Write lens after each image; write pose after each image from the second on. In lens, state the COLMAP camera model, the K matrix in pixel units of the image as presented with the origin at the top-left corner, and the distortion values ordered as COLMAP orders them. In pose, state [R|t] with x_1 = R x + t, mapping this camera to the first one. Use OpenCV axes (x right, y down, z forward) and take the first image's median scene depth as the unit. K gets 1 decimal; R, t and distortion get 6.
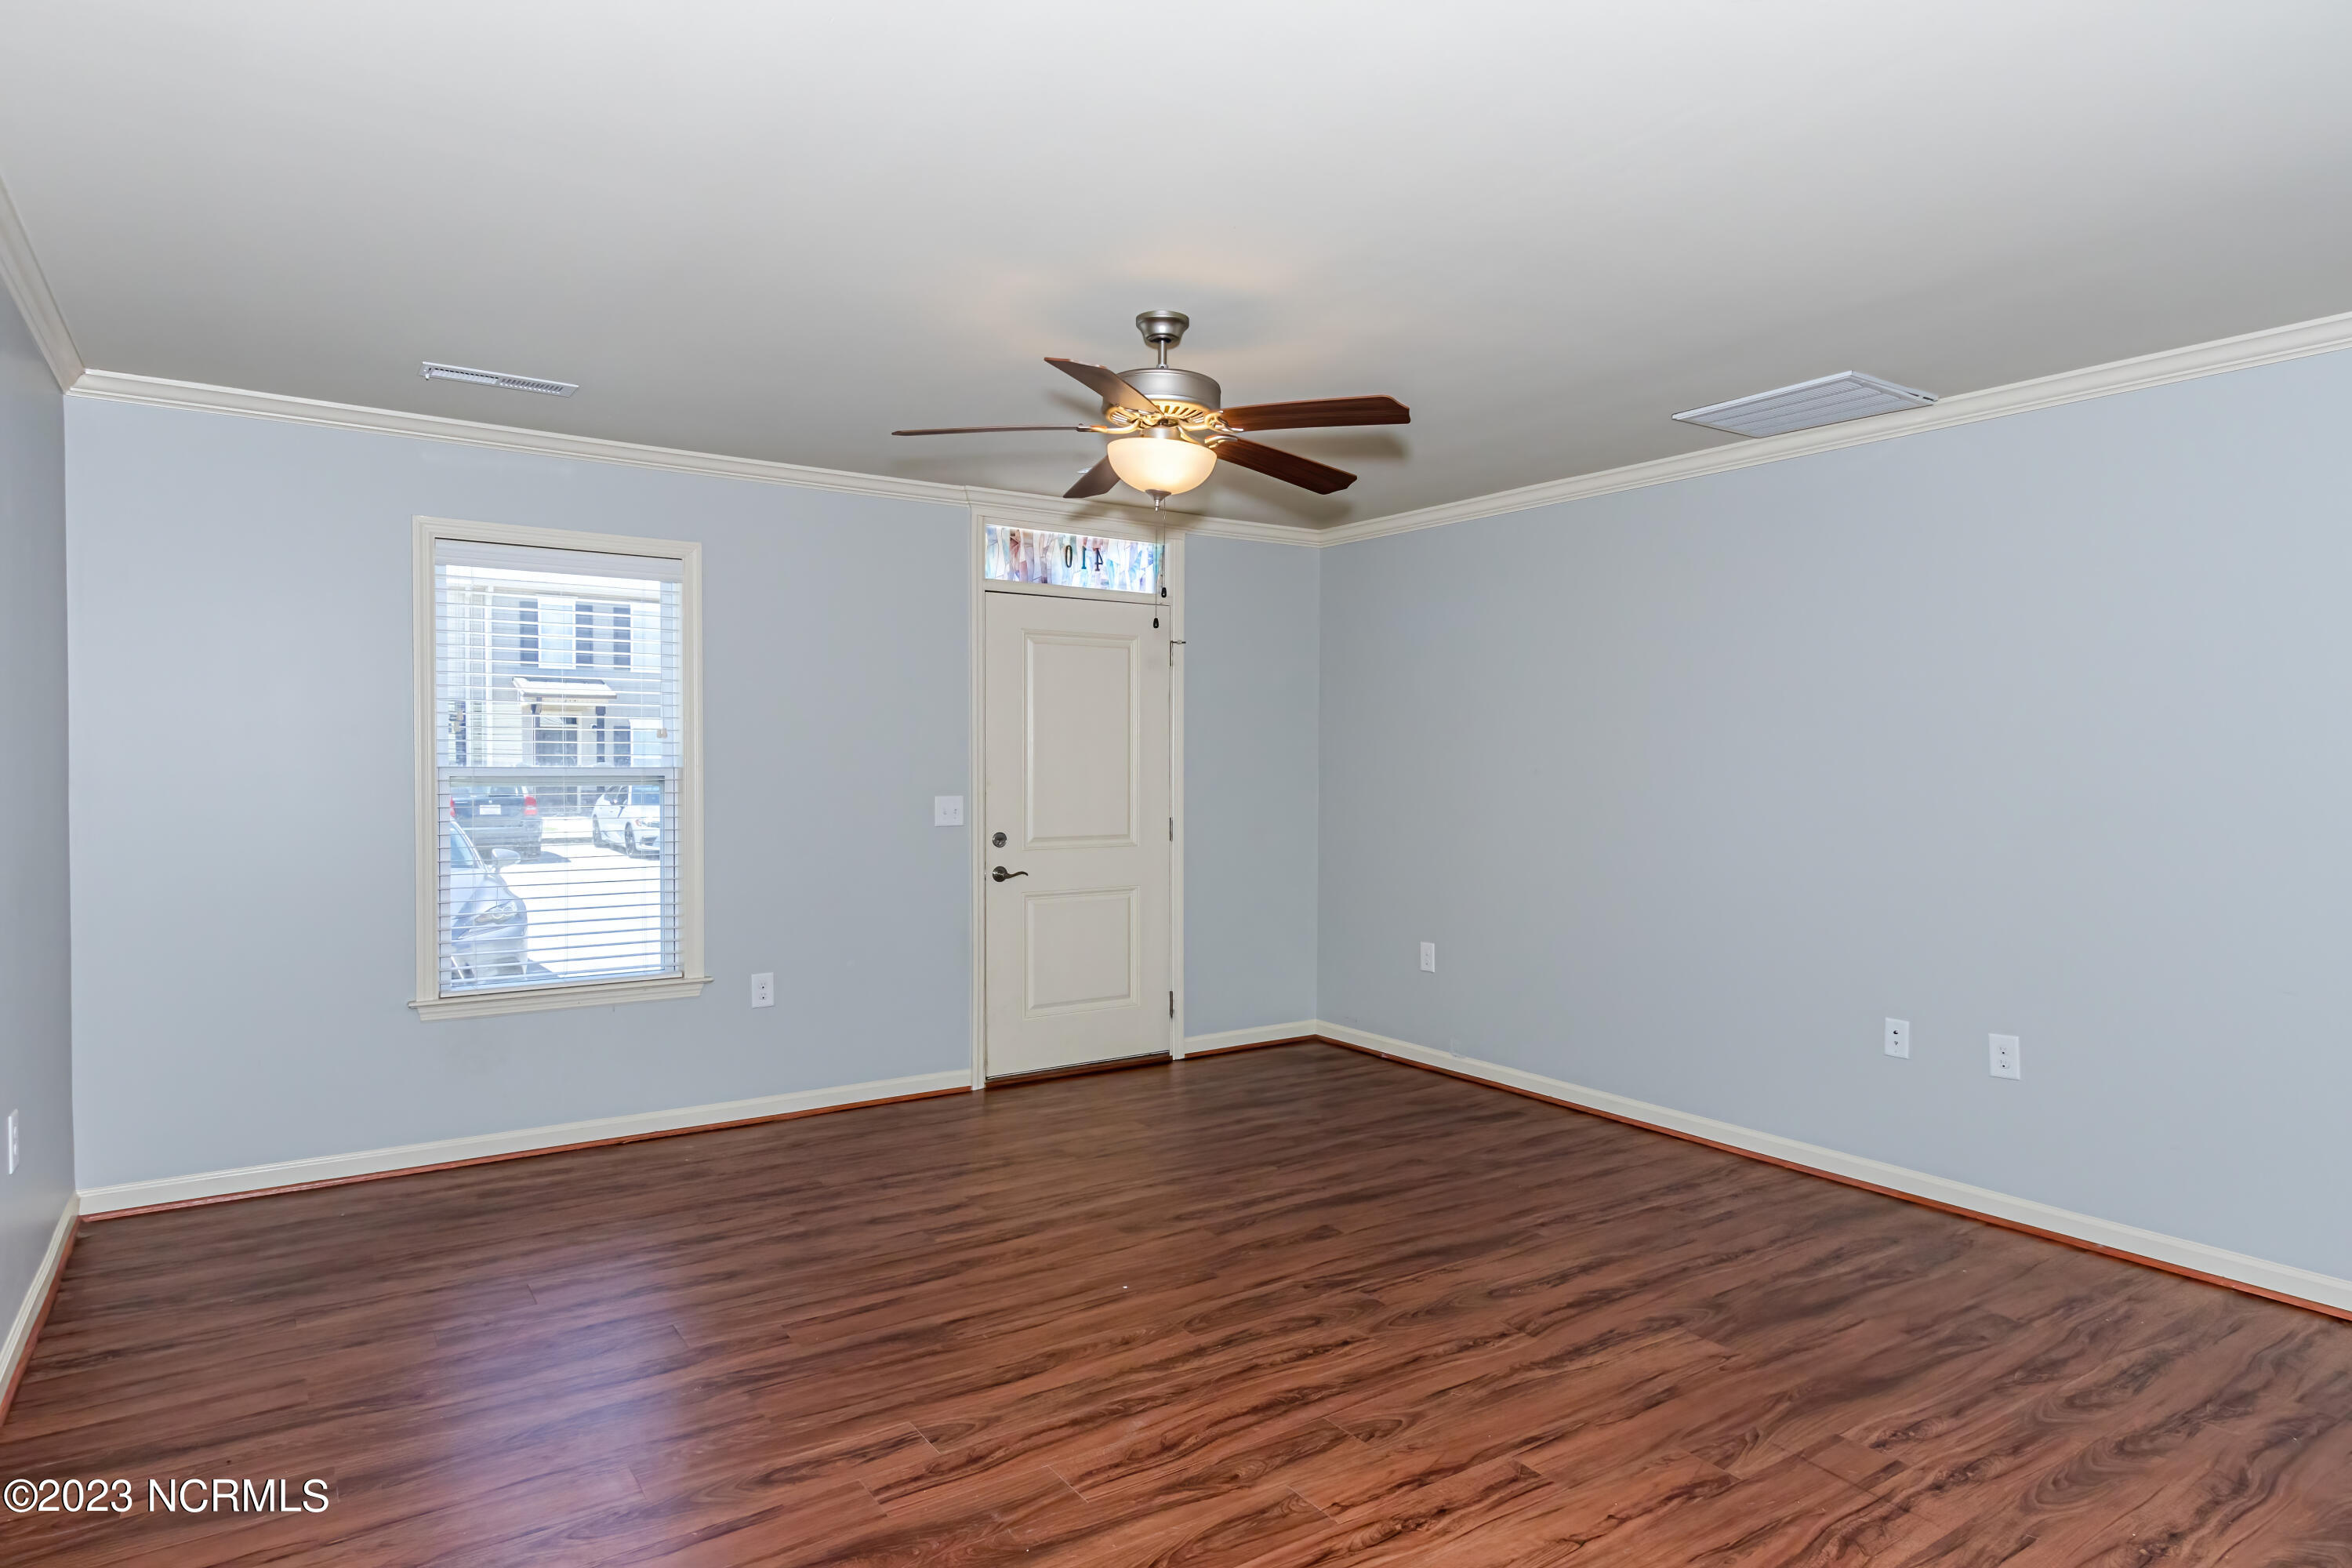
lens RADIAL K [[1294.0, 0, 1120.9], [0, 1294.0, 773.0], [0, 0, 1]] dist [0.006098, -0.003620]
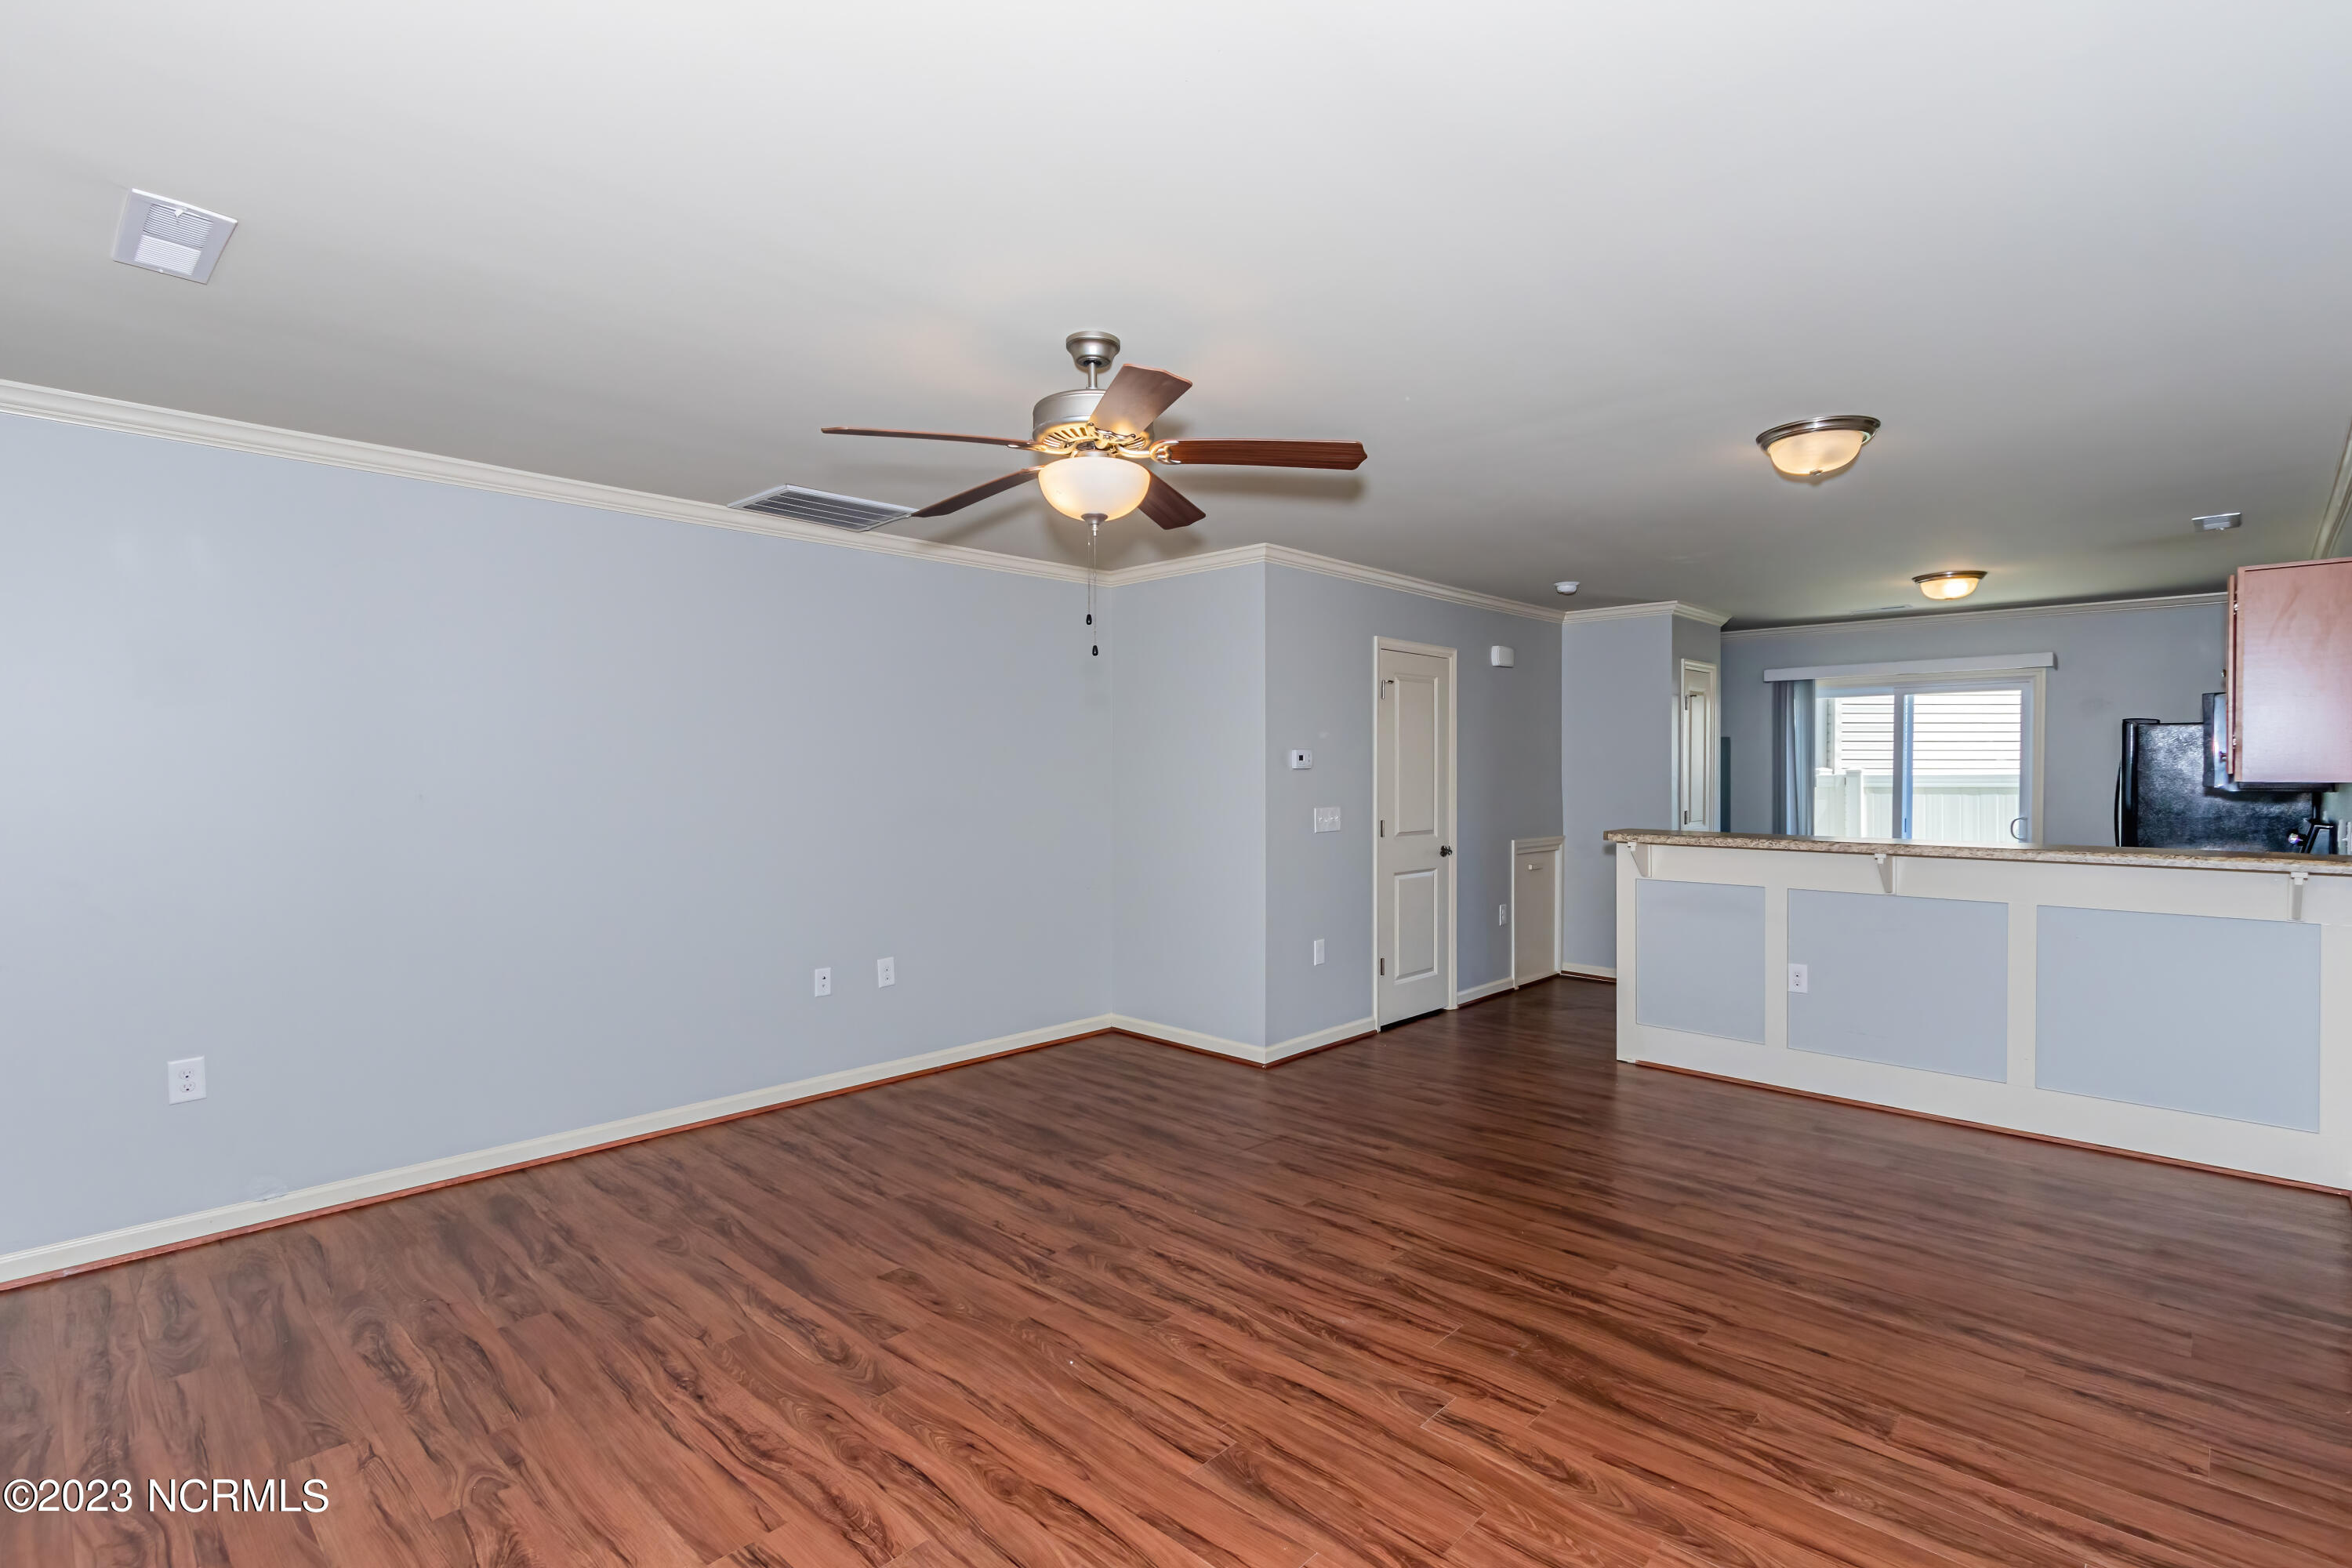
lens RADIAL K [[1173.3, 0, 1176.0], [0, 1173.3, 784.0], [0, 0, 1]] dist [0.002748, -0.000573]
pose [[-0.245927, -0.017303, 0.969134, -0.809017], [0.012115, 0.999708, 0.020923, -0.026434], [-0.969213, 0.016886, -0.245646, 1.125082]]
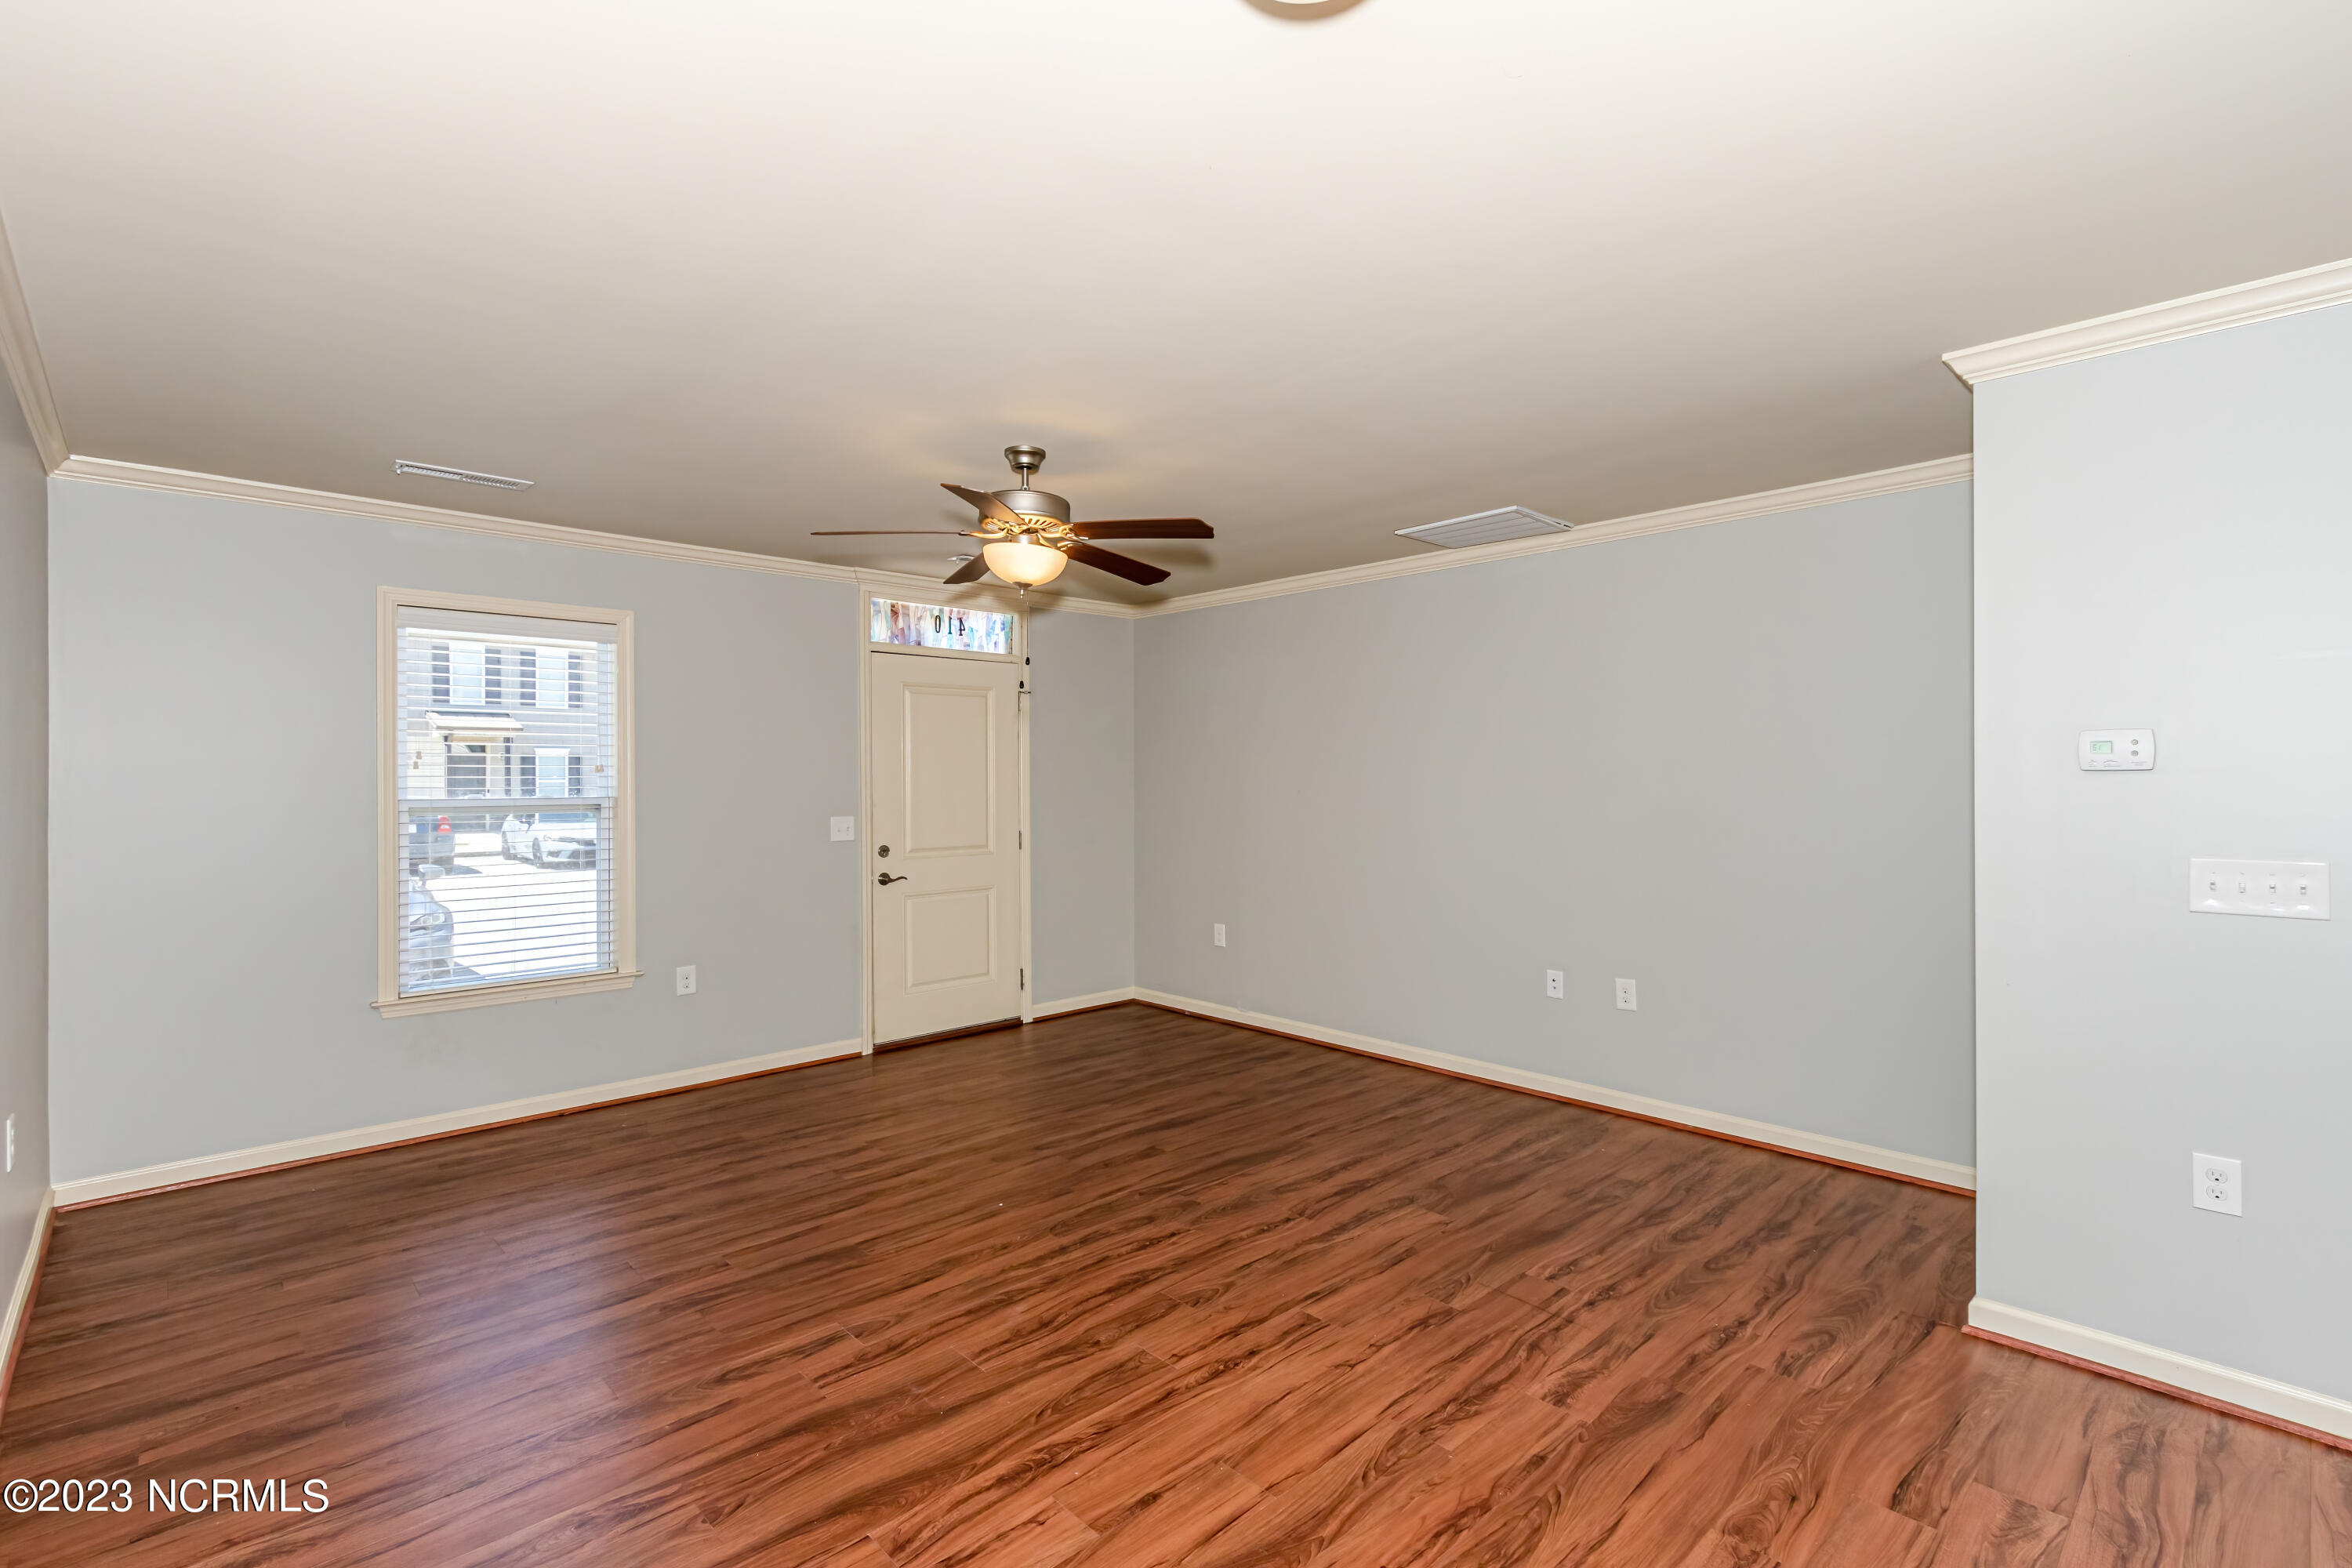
lens RADIAL K [[1041.8, 0, 1123.6], [0, 1041.8, 768.5], [0, 0, 1]] dist [0.001729, -0.000258]
pose [[0.988103, -0.006533, 0.153652, -0.032138], [0.009508, 0.999781, -0.018637, -0.012009], [-0.153497, 0.019877, 0.987949, -0.041014]]
